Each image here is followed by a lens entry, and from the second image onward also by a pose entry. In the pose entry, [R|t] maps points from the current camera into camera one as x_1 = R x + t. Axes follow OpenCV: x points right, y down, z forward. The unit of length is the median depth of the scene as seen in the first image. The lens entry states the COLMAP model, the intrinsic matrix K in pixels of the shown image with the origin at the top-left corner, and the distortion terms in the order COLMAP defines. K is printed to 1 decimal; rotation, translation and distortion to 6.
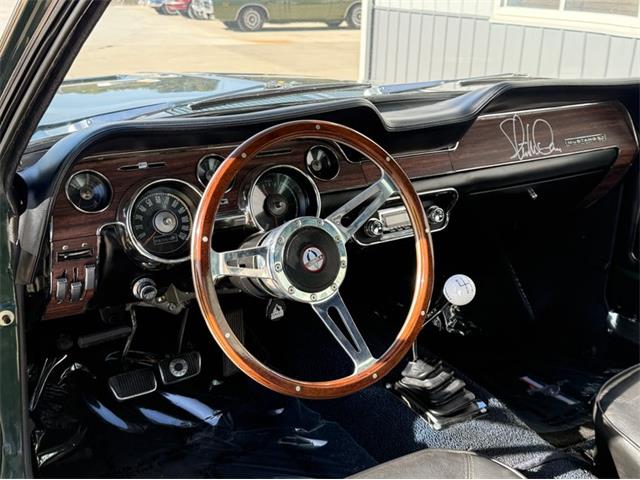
lens RADIAL K [[747.8, 0, 320.0], [0, 747.8, 240.0], [0, 0, 1]] dist [0.099043, -0.007733]
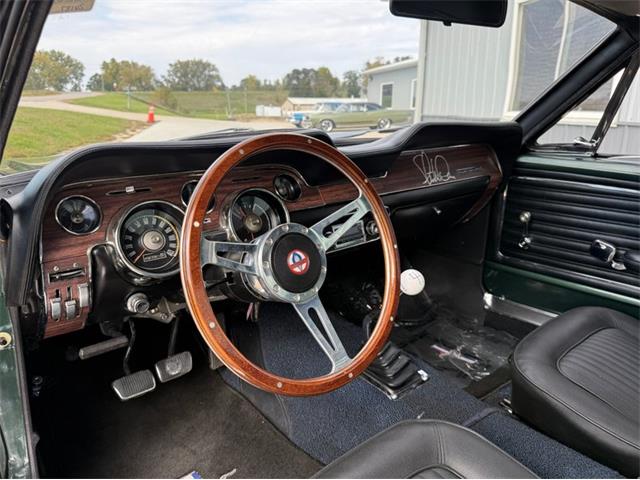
lens RADIAL K [[458.3, 0, 328.4], [0, 458.3, 241.2], [0, 0, 1]] dist [0.005350, -0.053574]
pose [[0.986970, -0.058826, 0.149768, -0.050653], [0.066069, 0.996851, -0.043849, 0.022490], [-0.146717, 0.053172, 0.987748, 0.282876]]
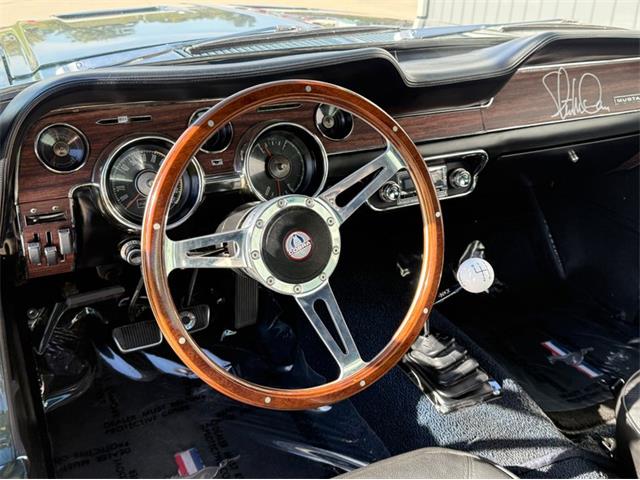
lens RADIAL K [[662.1, 0, 321.2], [0, 662.1, 241.5], [0, 0, 1]] dist [0.124668, -0.242363]
pose [[0.995456, 0.054055, -0.078395, 0.062451], [-0.043981, 0.991185, 0.124970, -0.061297], [0.084460, -0.120954, 0.989059, 0.206720]]
